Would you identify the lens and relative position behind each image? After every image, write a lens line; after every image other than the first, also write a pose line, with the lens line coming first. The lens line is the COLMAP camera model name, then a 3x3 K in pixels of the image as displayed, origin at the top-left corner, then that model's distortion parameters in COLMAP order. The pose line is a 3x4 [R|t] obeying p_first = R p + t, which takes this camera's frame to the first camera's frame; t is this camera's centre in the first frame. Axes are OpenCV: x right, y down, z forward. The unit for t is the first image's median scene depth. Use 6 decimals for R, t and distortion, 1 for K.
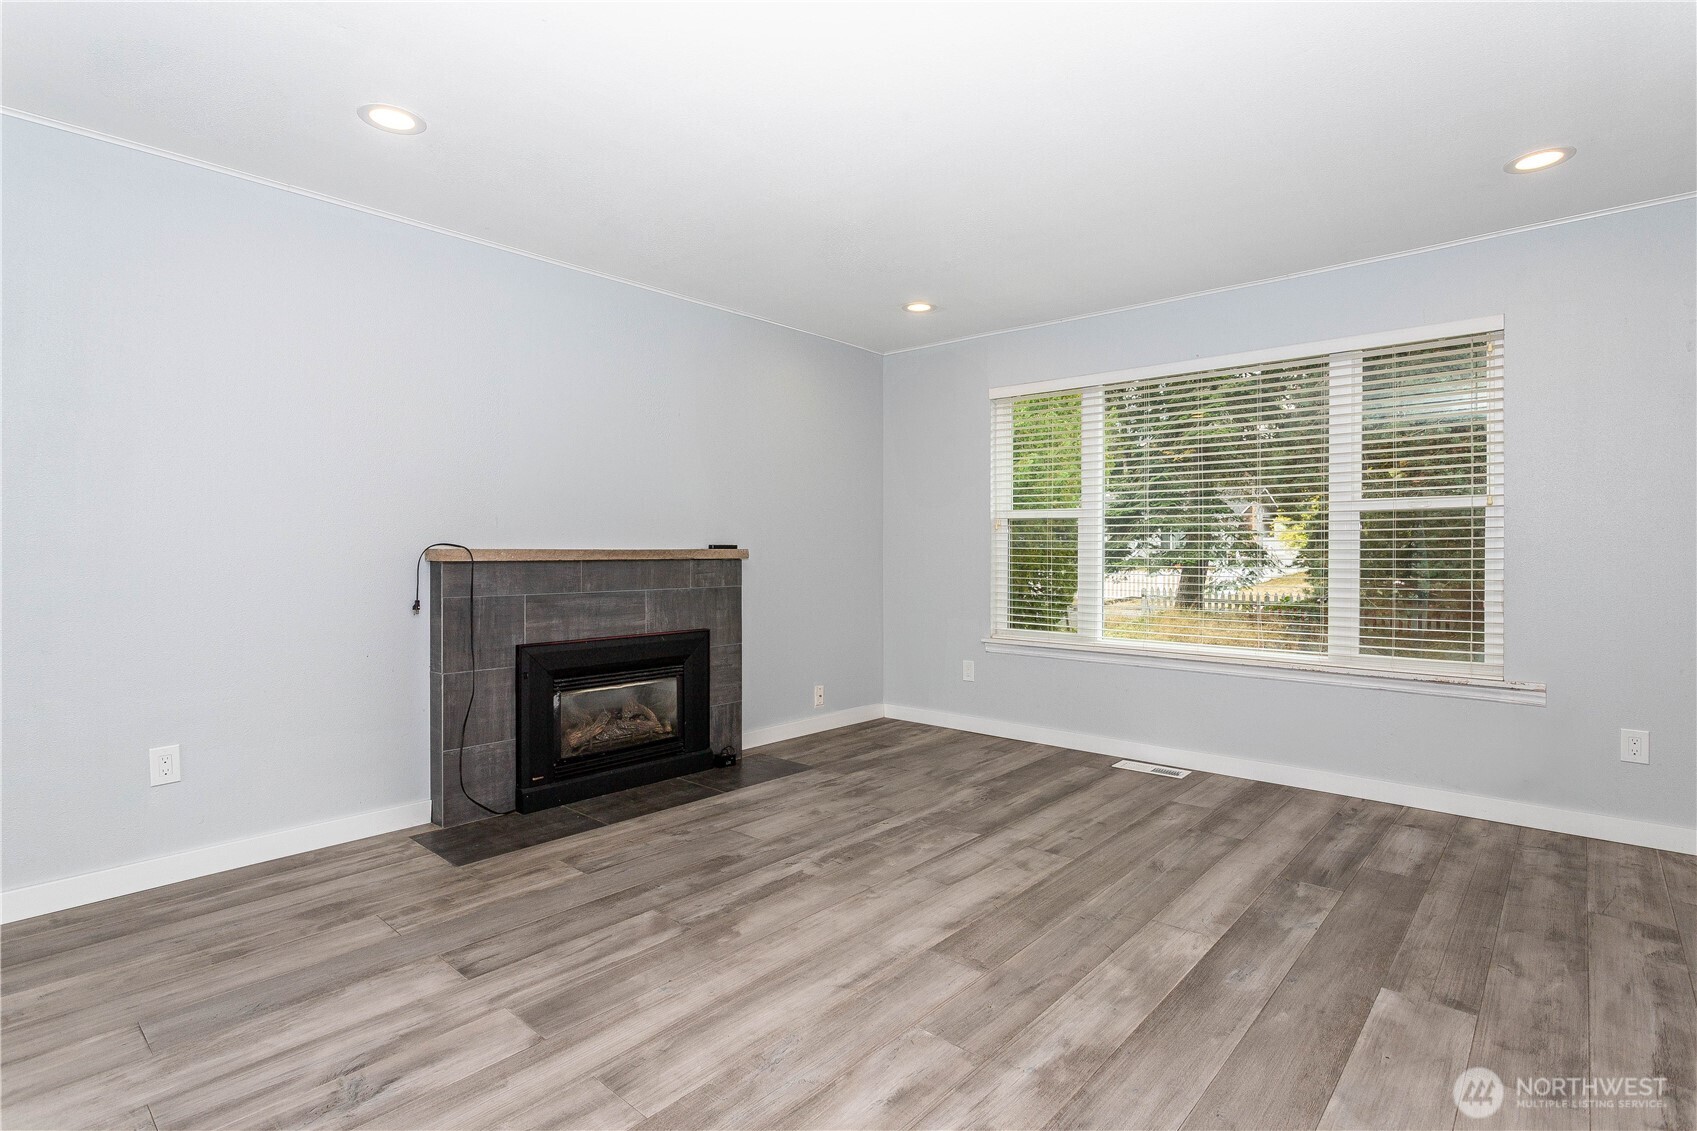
lens RADIAL K [[829.8, 0, 838.8], [0, 829.8, 553.2], [0, 0, 1]] dist [-0.016361, 0.009404]
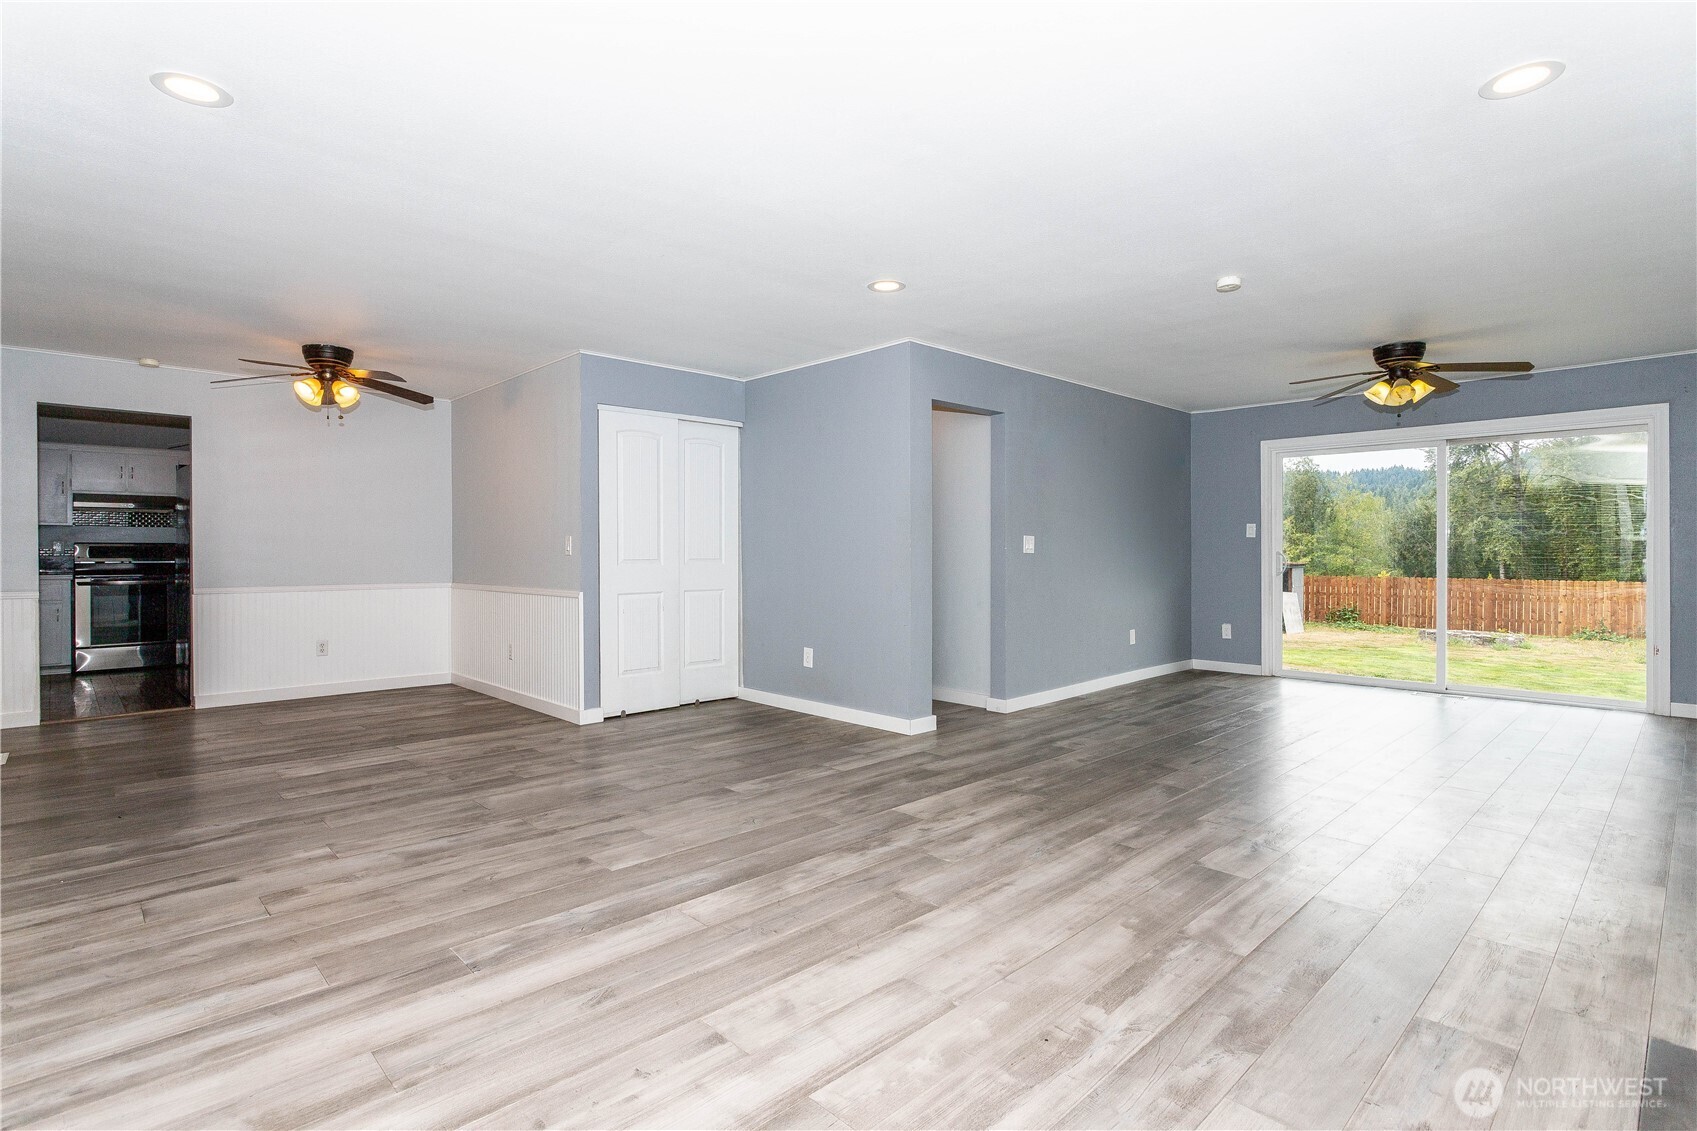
lens RADIAL K [[829.8, 0, 838.8], [0, 829.8, 553.2], [0, 0, 1]] dist [-0.016361, 0.009404]
pose [[-0.997036, 0.002957, 0.076875, 0.107596], [0.003321, 0.999984, 0.004615, -0.005458], [-0.076860, 0.004856, -0.997030, 1.458358]]
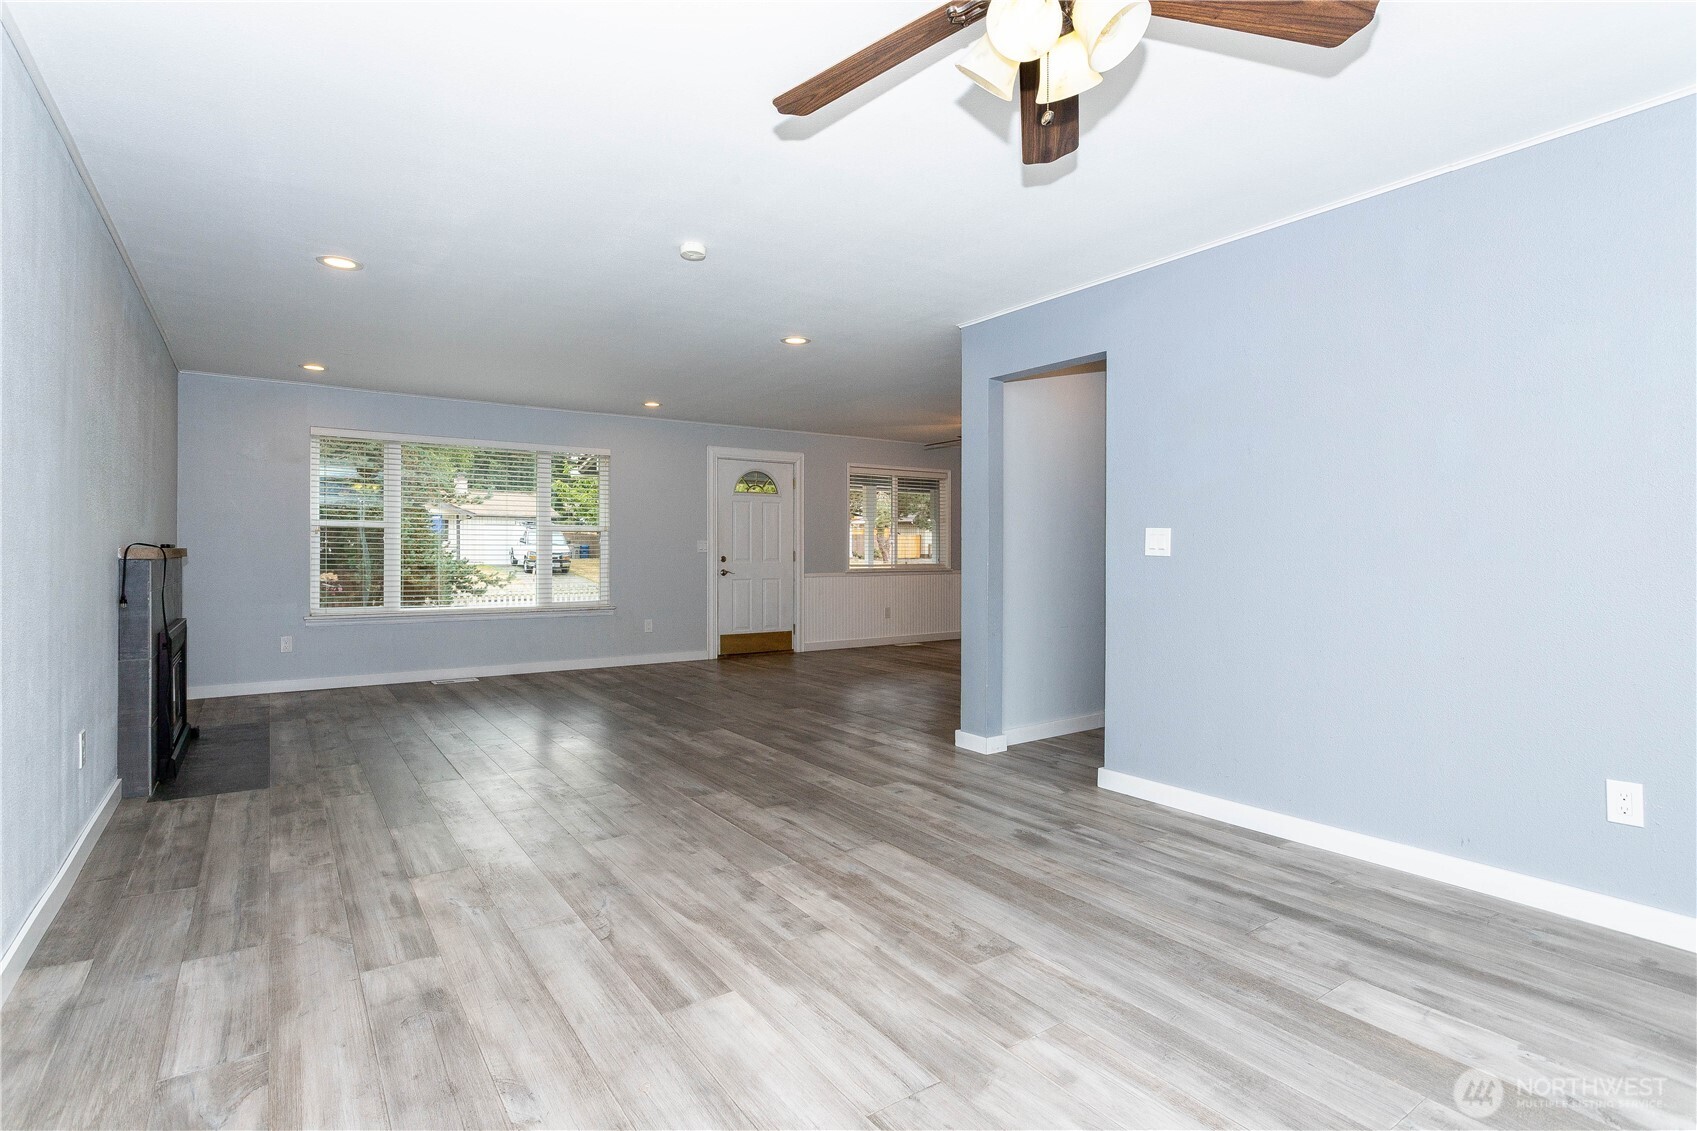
lens RADIAL K [[829.8, 0, 838.8], [0, 829.8, 553.2], [0, 0, 1]] dist [-0.016361, 0.009404]
pose [[0.230026, -0.002147, 0.973182, -1.327691], [-0.000575, 0.999997, 0.002342, -0.001669], [-0.973184, -0.001098, 0.230025, -0.171932]]
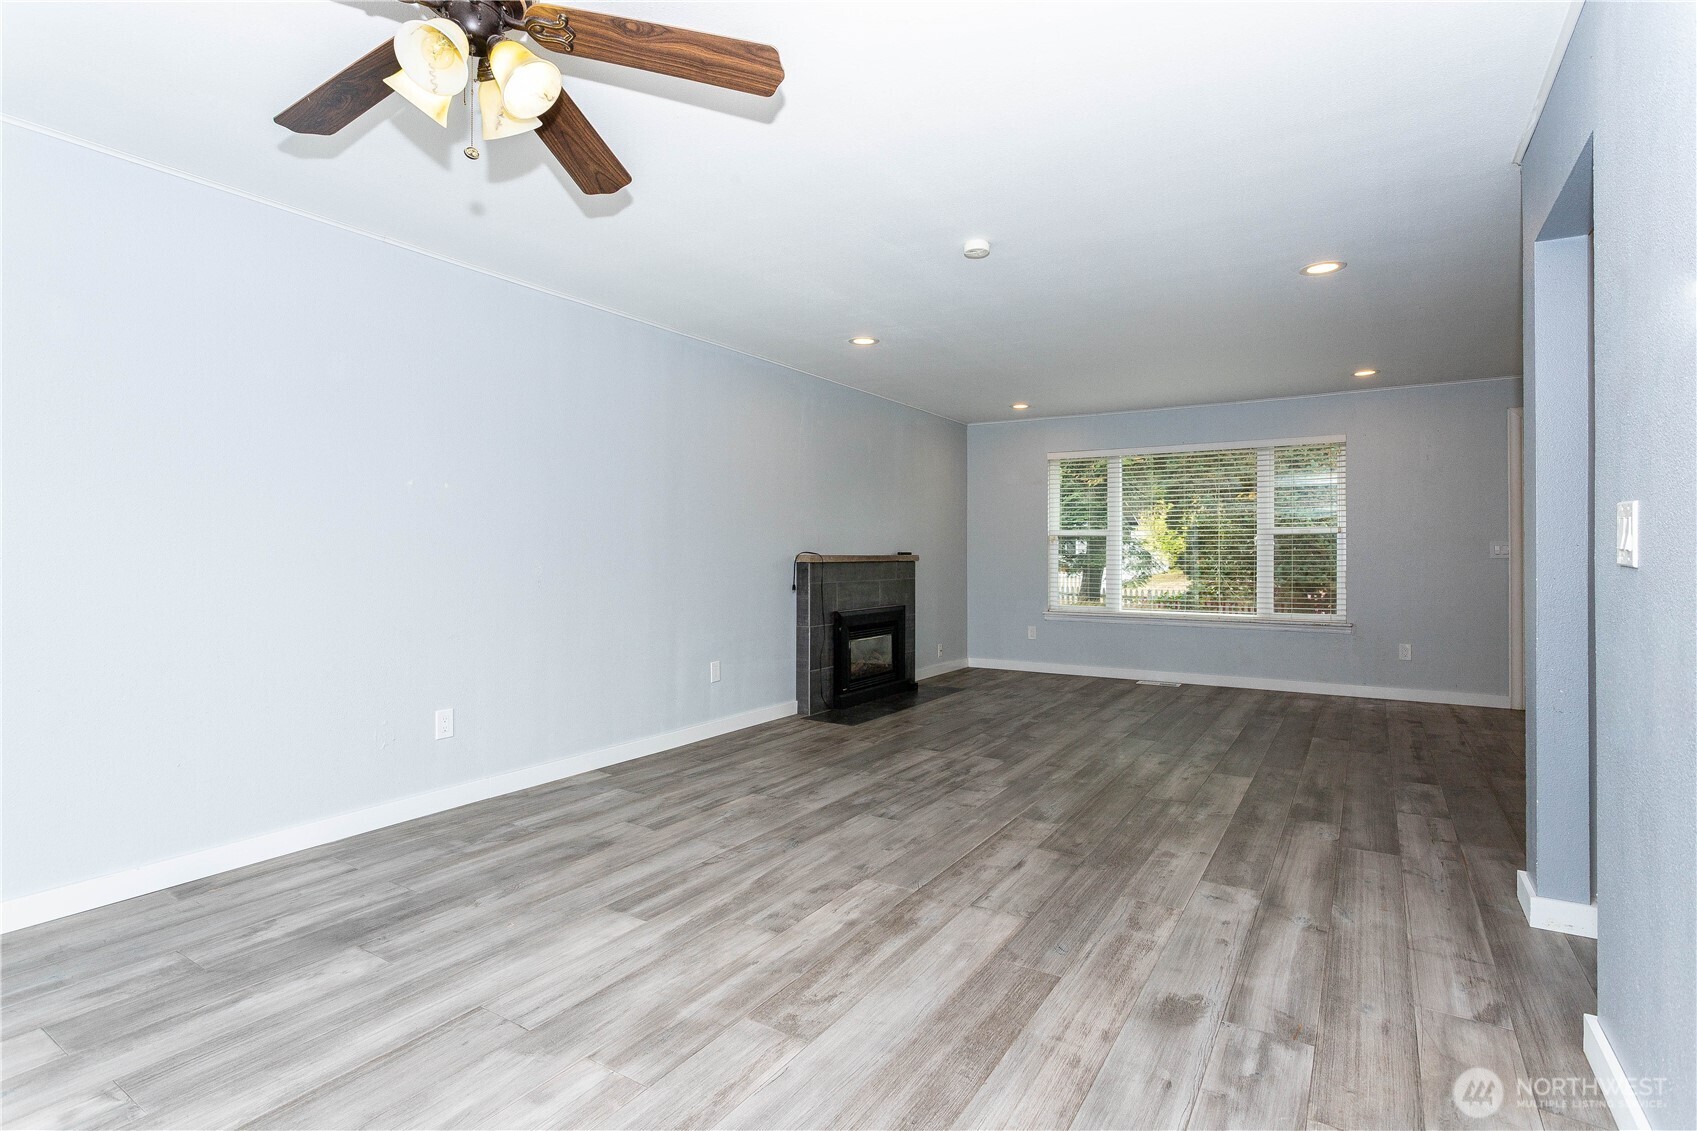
lens RADIAL K [[829.8, 0, 838.8], [0, 829.8, 553.2], [0, 0, 1]] dist [-0.016361, 0.009404]
pose [[0.986772, 0.000083, 0.162115, -0.686951], [0.000769, 0.999986, -0.005194, -0.000436], [-0.162113, 0.005250, 0.986758, -0.724708]]
